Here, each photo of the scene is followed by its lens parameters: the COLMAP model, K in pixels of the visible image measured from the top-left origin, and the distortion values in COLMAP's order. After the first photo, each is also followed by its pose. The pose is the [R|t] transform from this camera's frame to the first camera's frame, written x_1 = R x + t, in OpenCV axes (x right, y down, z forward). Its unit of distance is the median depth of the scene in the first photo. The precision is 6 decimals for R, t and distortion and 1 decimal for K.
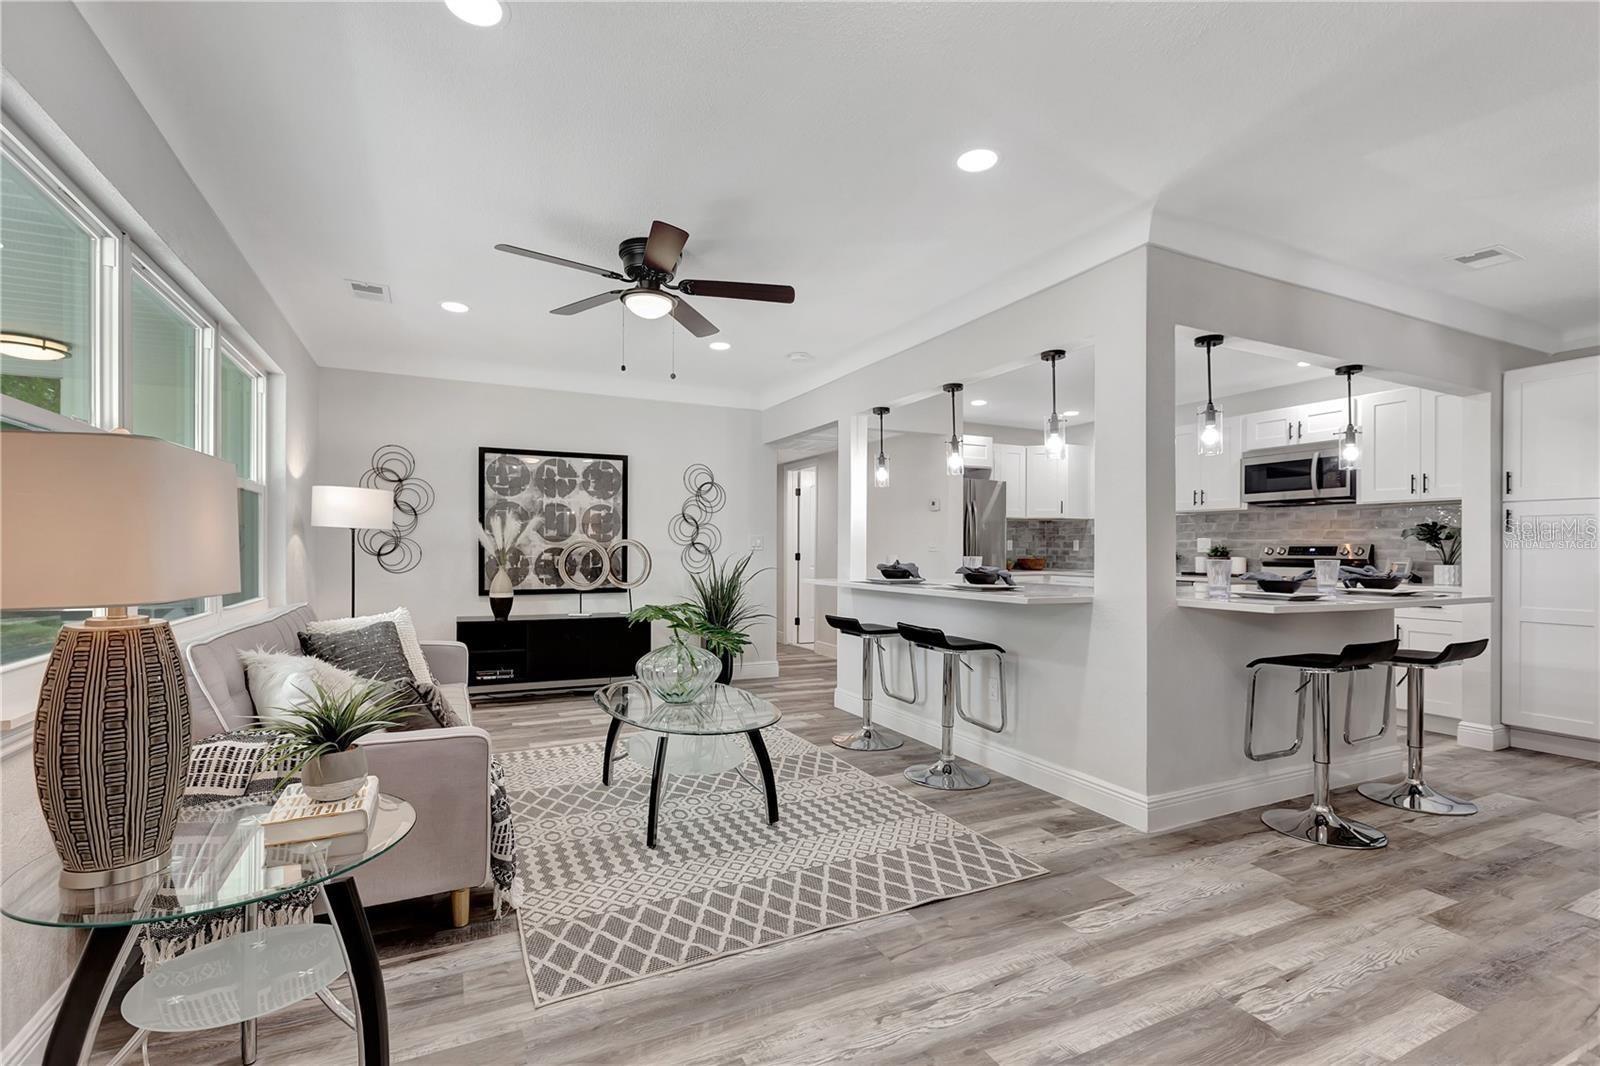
lens RADIAL K [[728.9, 0, 799.0], [0, 728.9, 550.4], [0, 0, 1]] dist [0.000860, -0.000675]
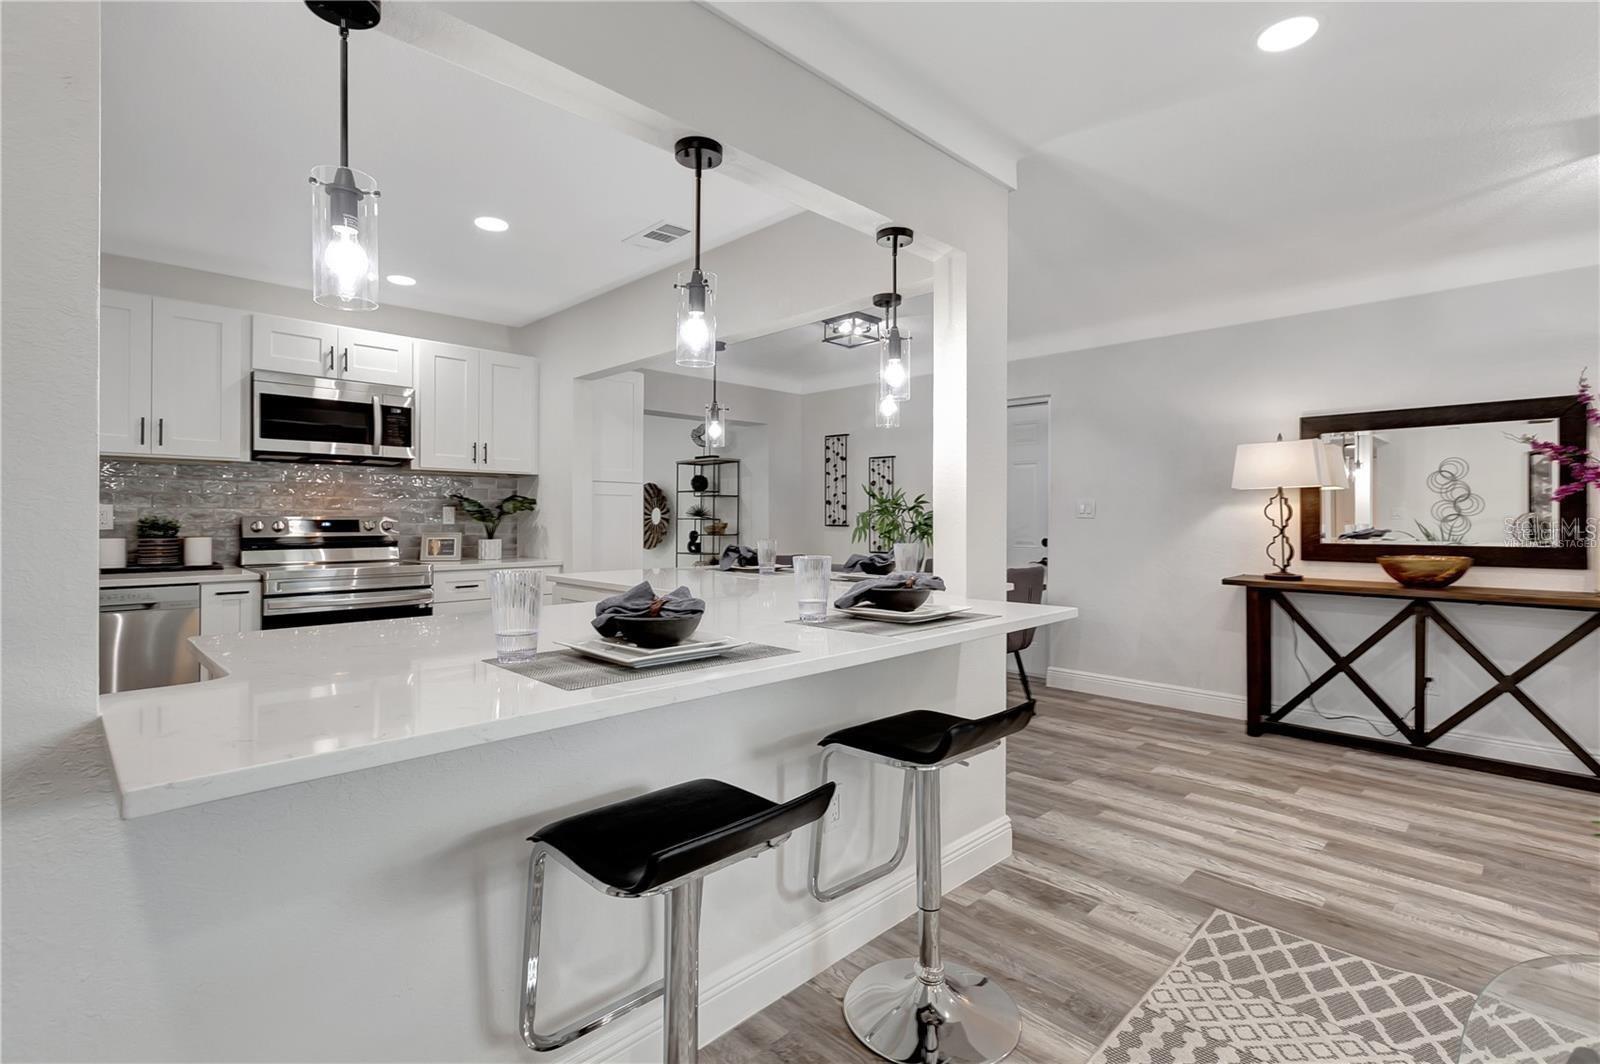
lens RADIAL K [[728.9, 0, 781.9], [0, 728.9, 533.8], [0, 0, 1]] dist [0.000860, -0.000675]
pose [[-0.303675, -0.030944, 0.952273, -0.206148], [-0.005918, 0.999514, 0.030592, -0.023275], [-0.952757, 0.003654, -0.303710, 1.133982]]
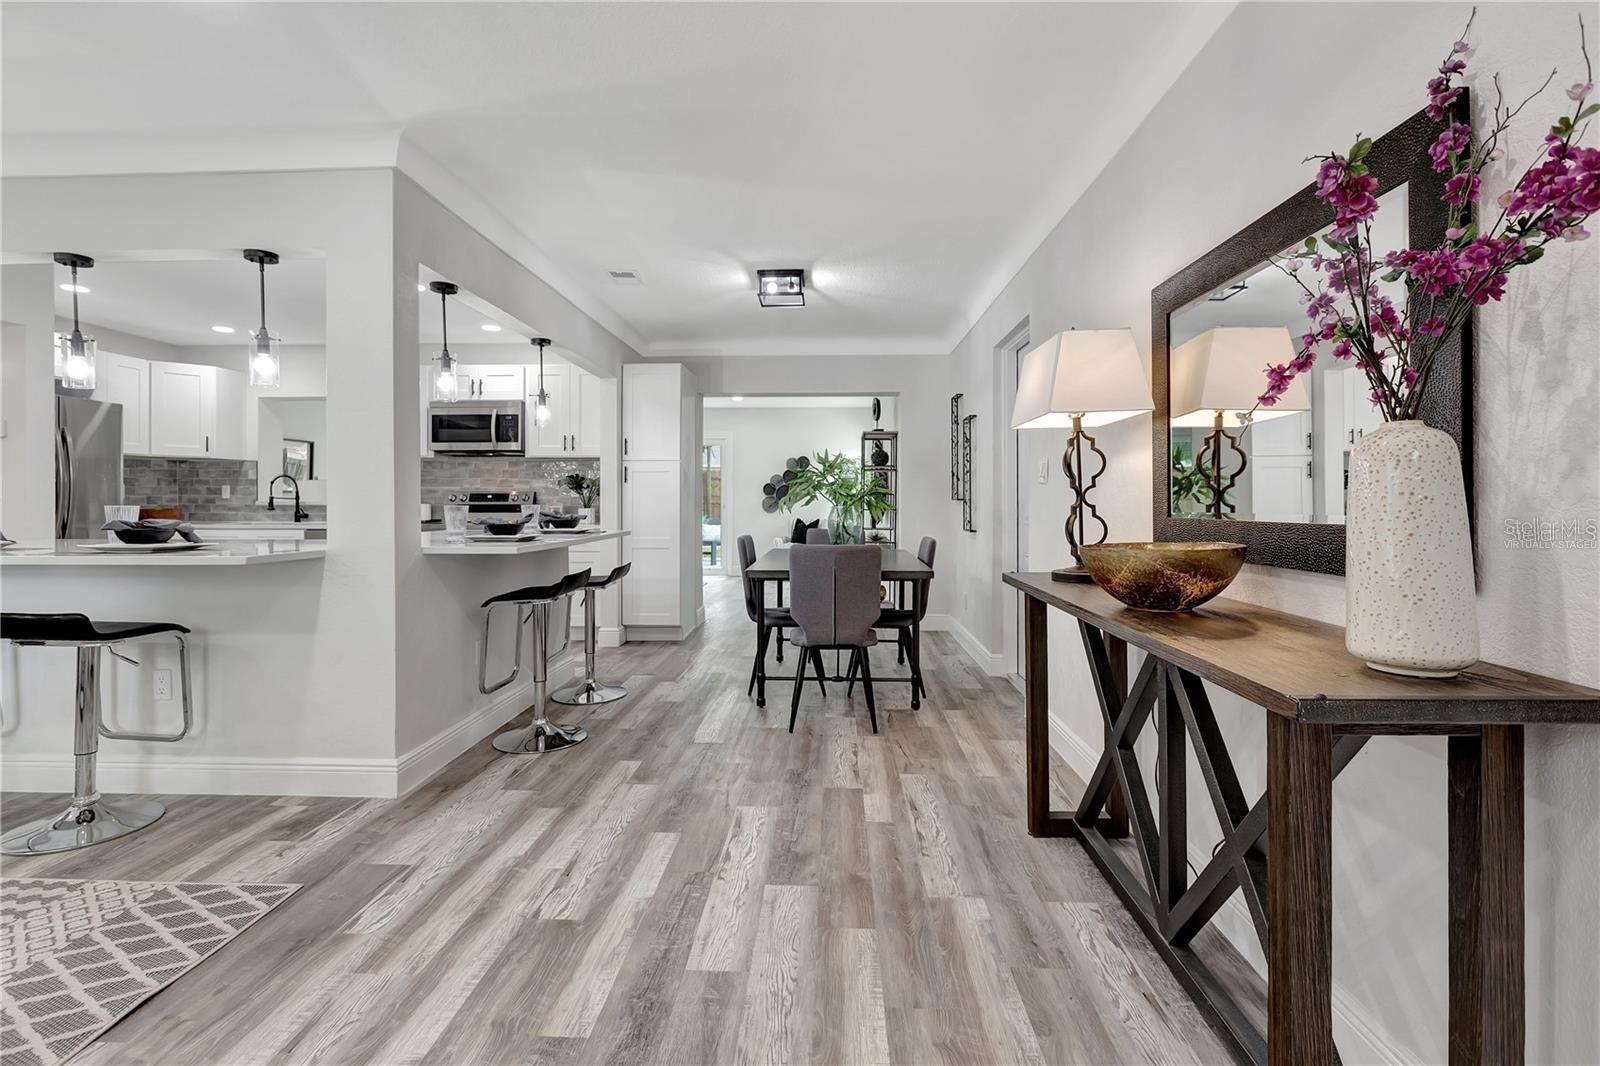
lens RADIAL K [[728.9, 0, 807.8], [0, 728.9, 504.6], [0, 0, 1]] dist [0.000860, -0.000675]
pose [[0.471951, -0.012624, 0.881534, -0.071470], [0.003984, 0.999918, 0.012186, 0.000335], [-0.881616, -0.002239, 0.471962, 0.066501]]
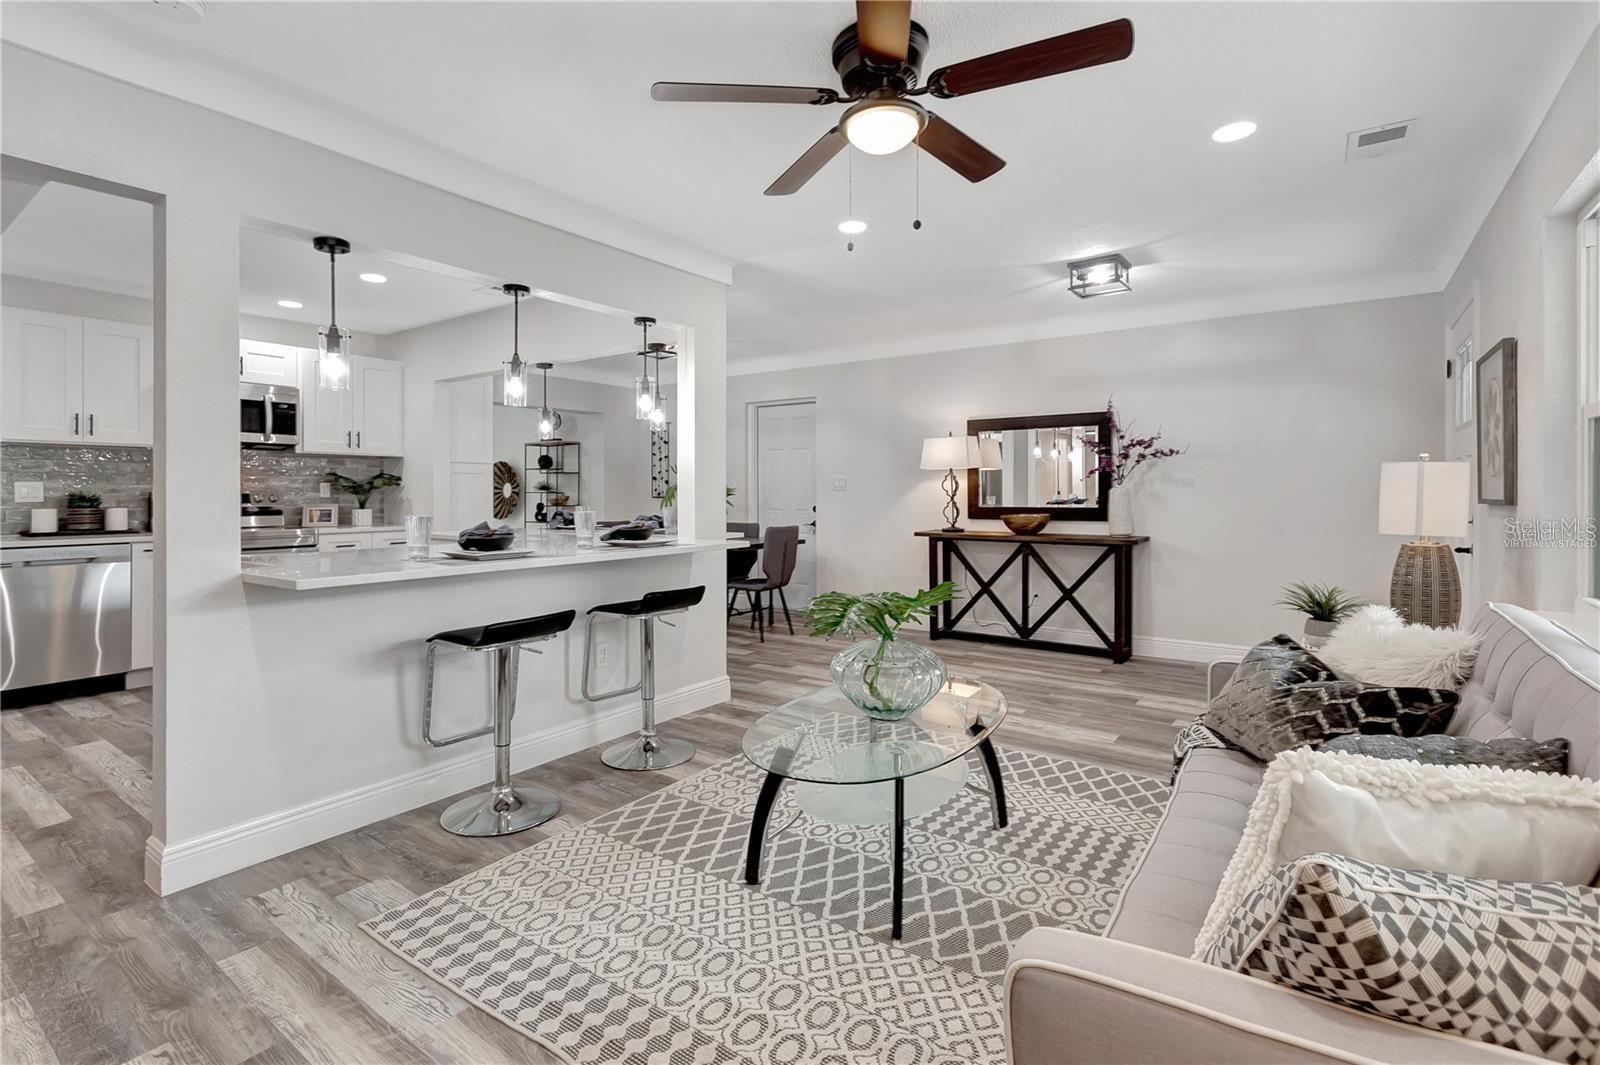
lens RADIAL K [[728.9, 0, 769.3], [0, 728.9, 504.3], [0, 0, 1]] dist [0.000860, -0.000675]
pose [[-0.456795, -0.023876, 0.889251, -0.615253], [-0.003708, 0.999682, 0.024936, -0.024503], [-0.889564, 0.008093, -0.456739, 1.168649]]
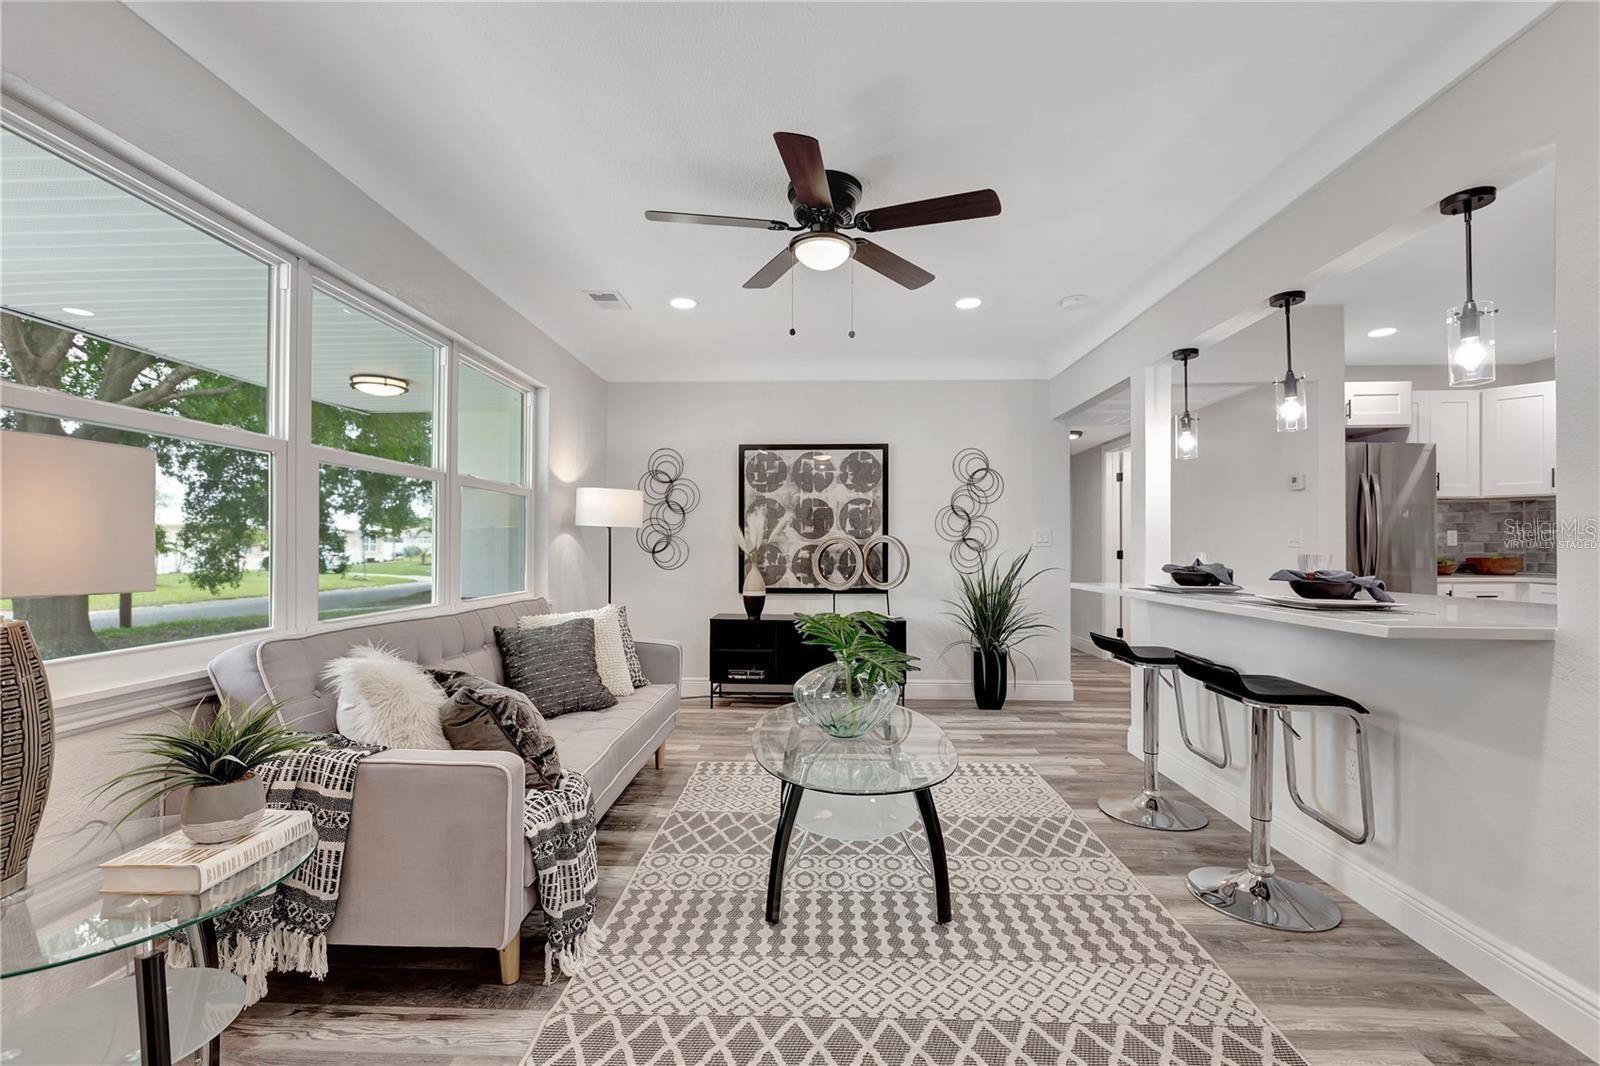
lens RADIAL K [[728.9, 0, 785.6], [0, 728.9, 535.9], [0, 0, 1]] dist [0.000860, -0.000675]
pose [[0.880704, -0.011330, -0.473531, 0.129819], [0.003227, 0.999834, -0.017919, 0.002612], [0.473656, 0.014253, 0.880595, 0.213843]]
